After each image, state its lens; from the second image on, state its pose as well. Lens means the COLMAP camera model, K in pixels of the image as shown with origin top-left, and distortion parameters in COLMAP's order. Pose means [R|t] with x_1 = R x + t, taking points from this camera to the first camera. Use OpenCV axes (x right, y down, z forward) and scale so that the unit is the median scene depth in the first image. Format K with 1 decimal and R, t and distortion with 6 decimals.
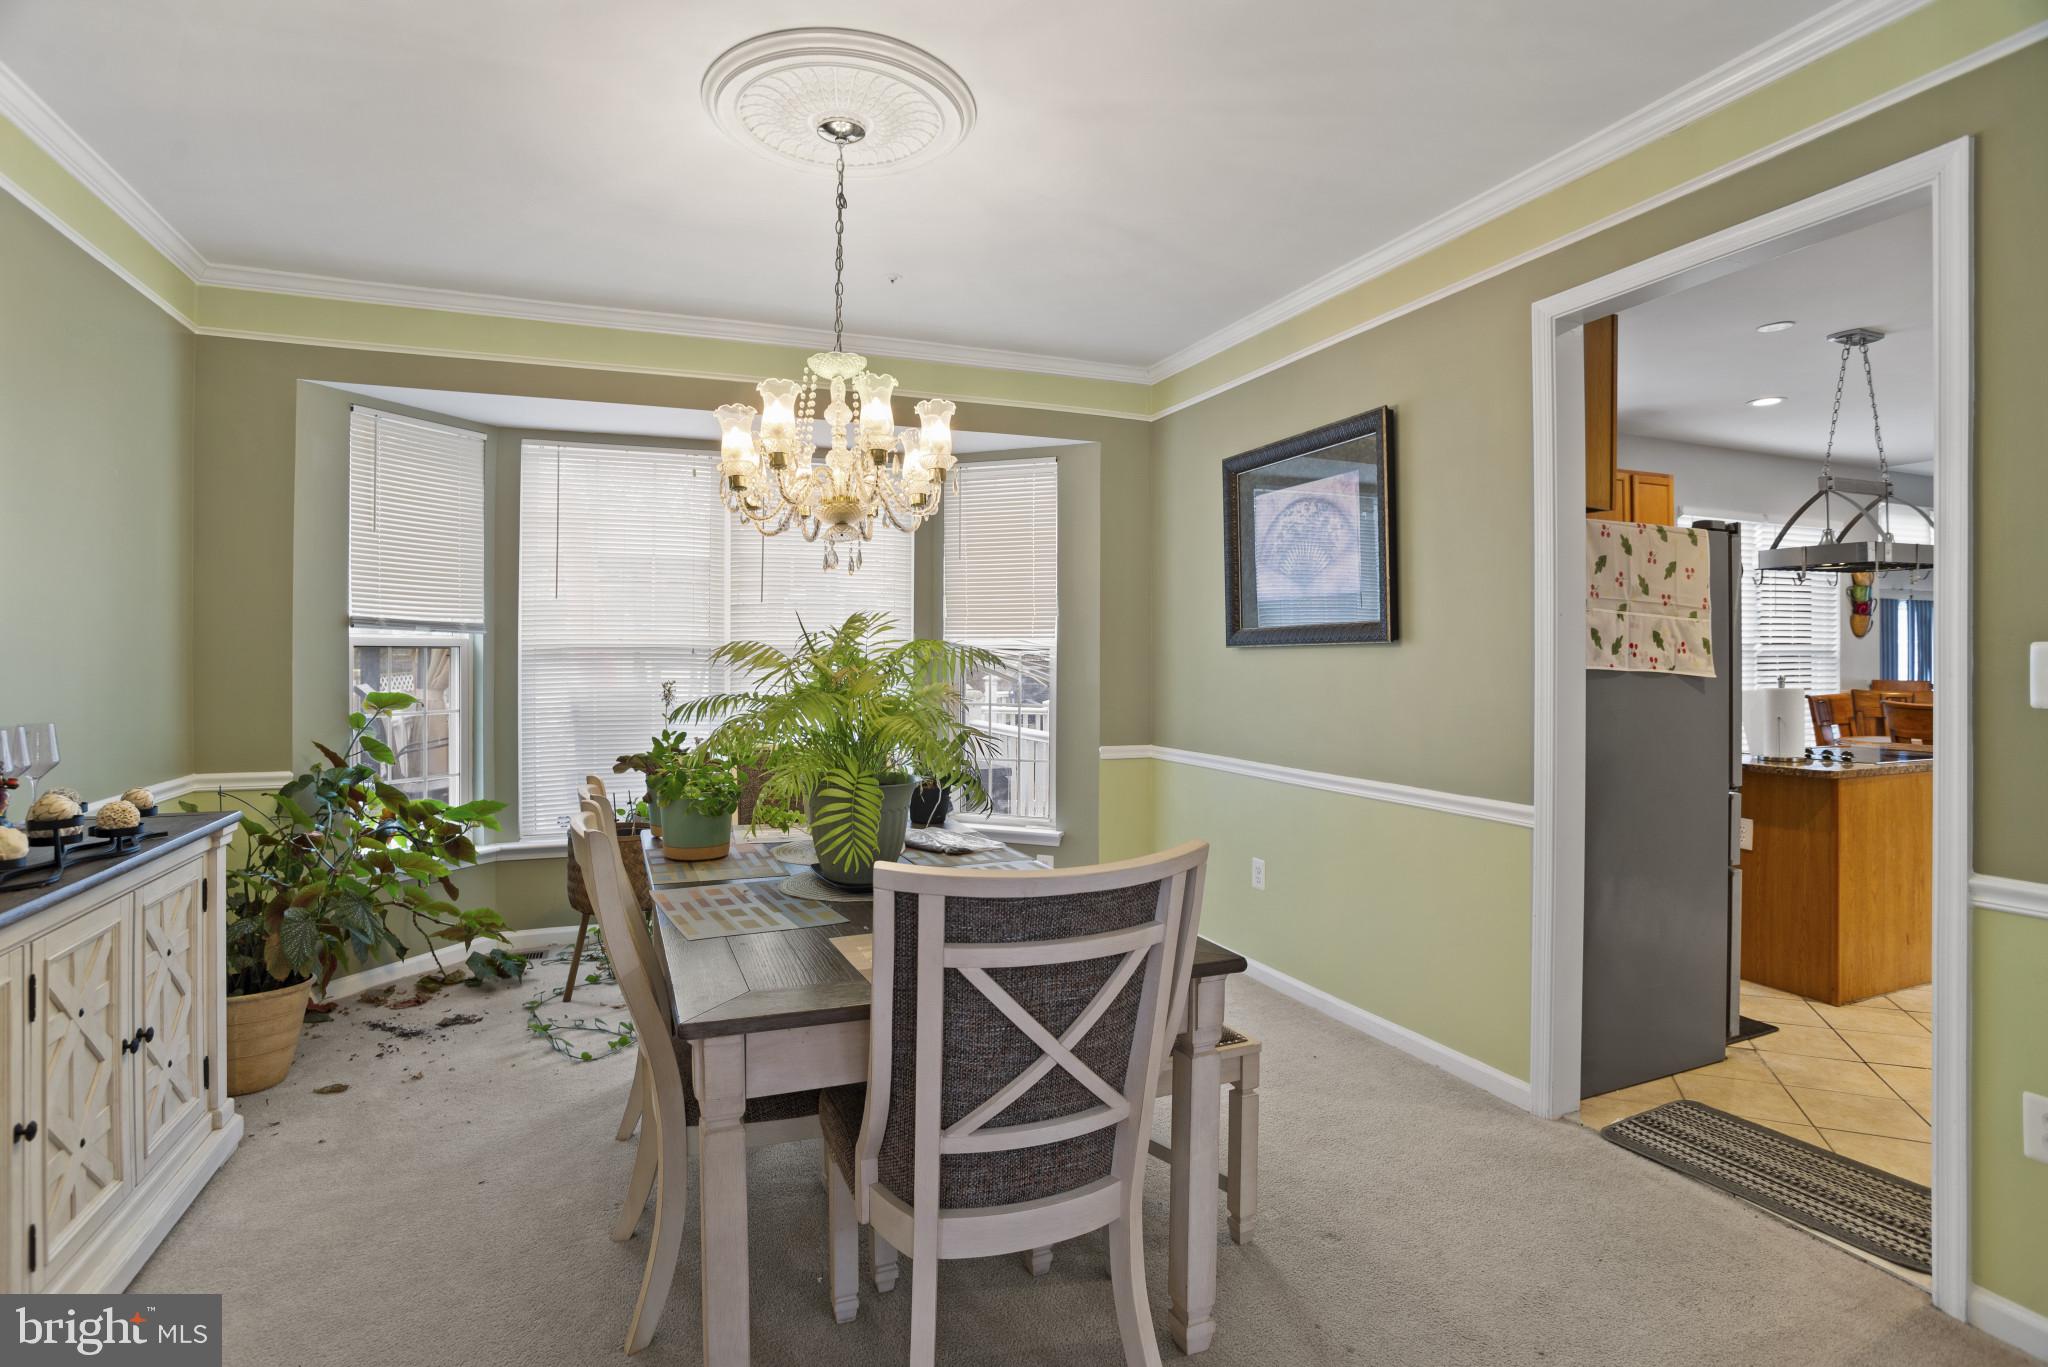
lens RADIAL K [[998.0, 0, 1019.3], [0, 998.0, 654.7], [0, 0, 1]] dist [-0.039934, 0.004172]
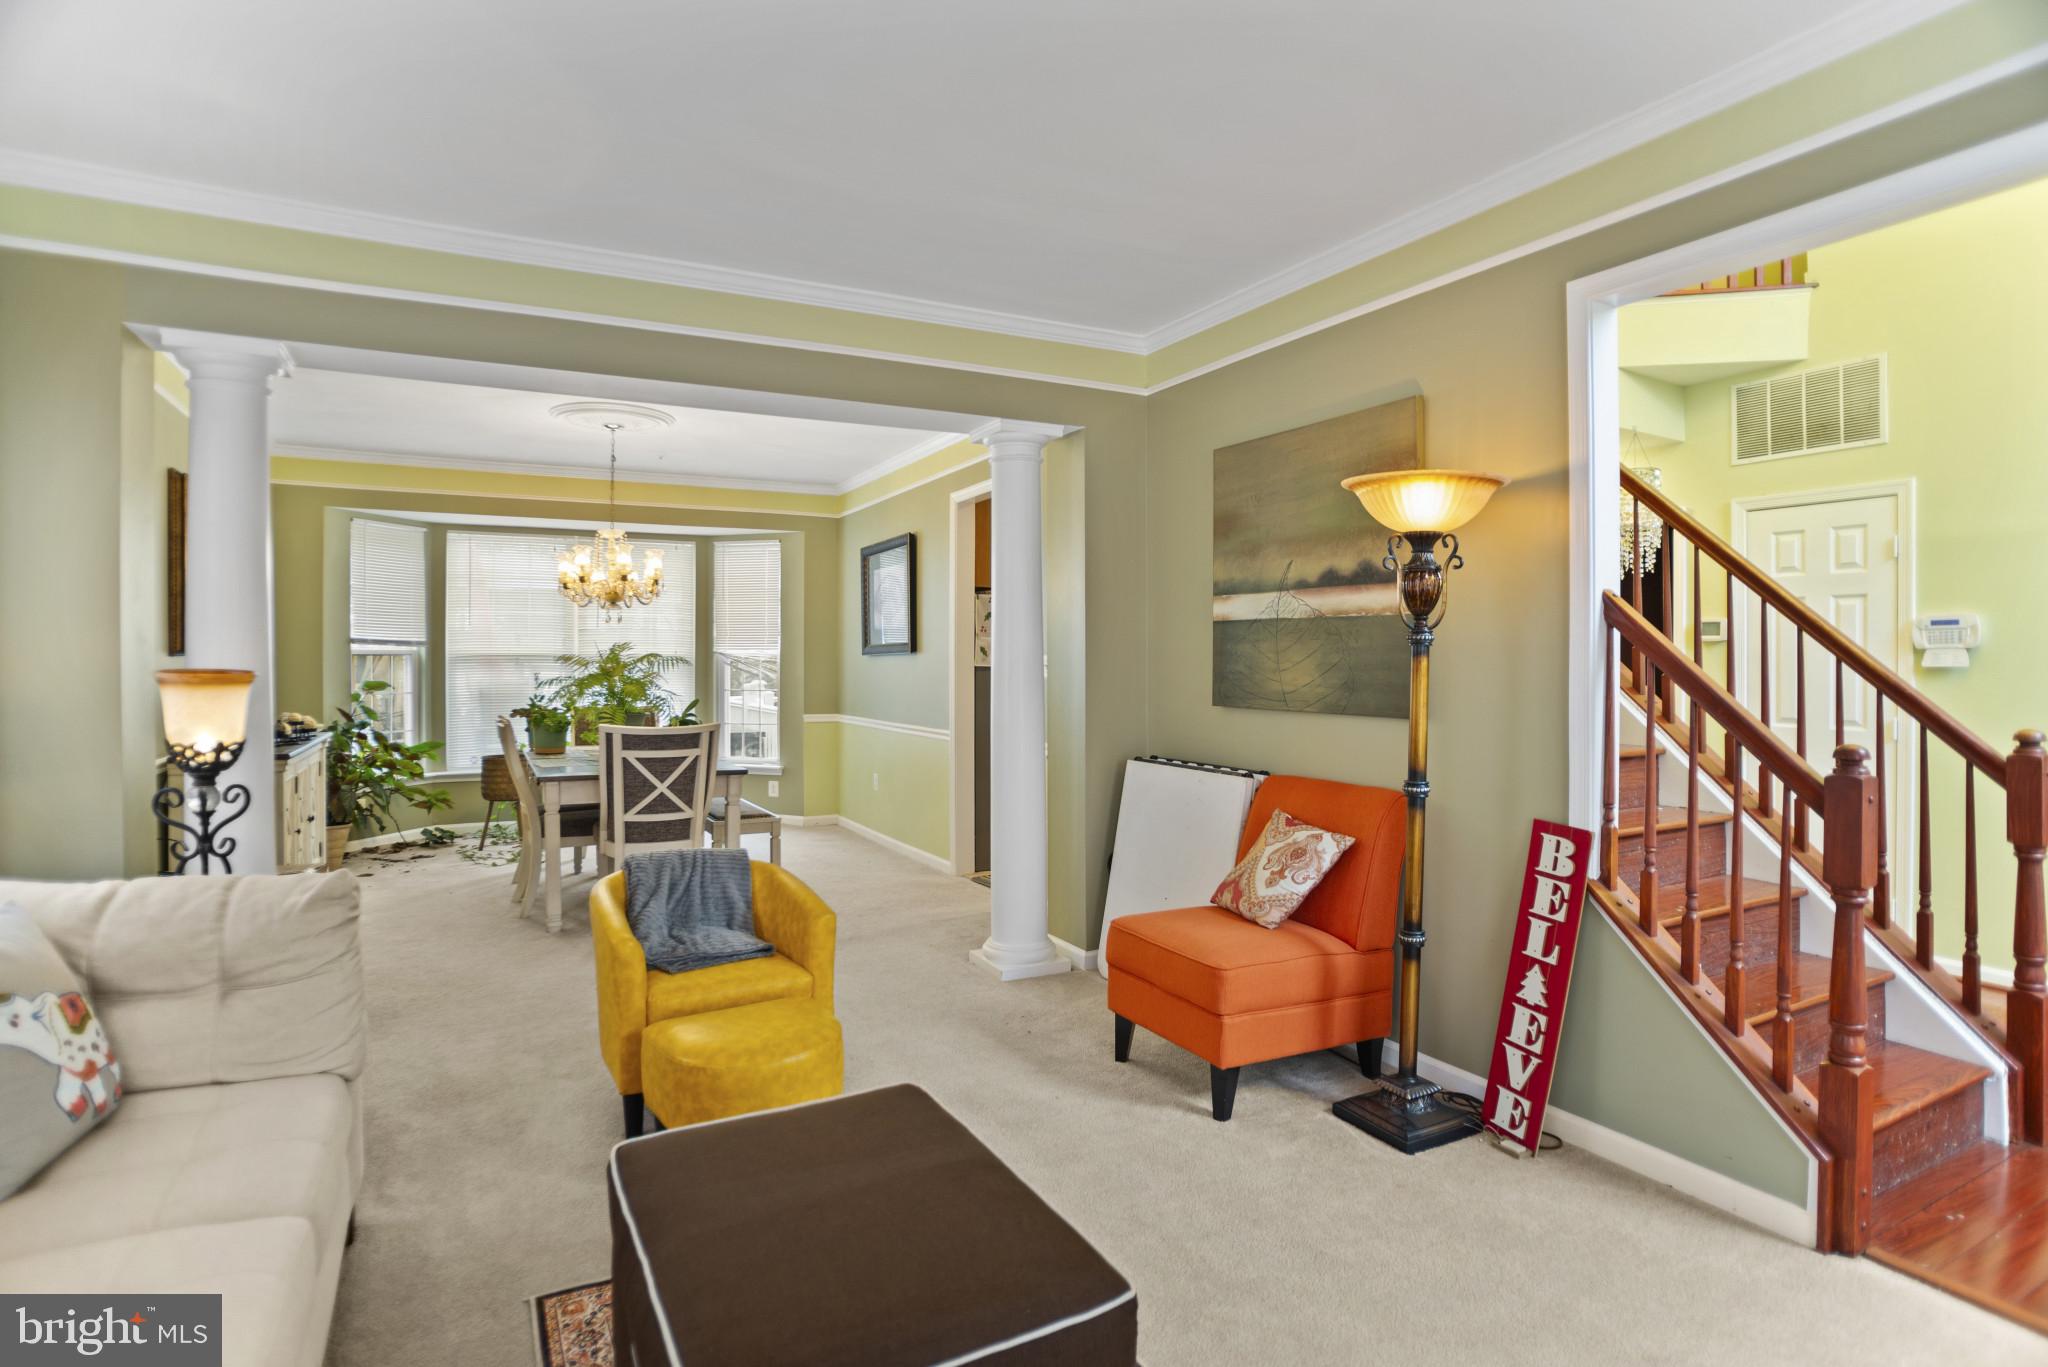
lens RADIAL K [[998.0, 0, 981.5], [0, 998.0, 663.7], [0, 0, 1]] dist [-0.039934, 0.004172]
pose [[0.997178, -0.000055, 0.075071, 0.348955], [-0.000329, 0.999987, 0.005094, -0.001941], [-0.075070, -0.005104, 0.997165, -0.946101]]
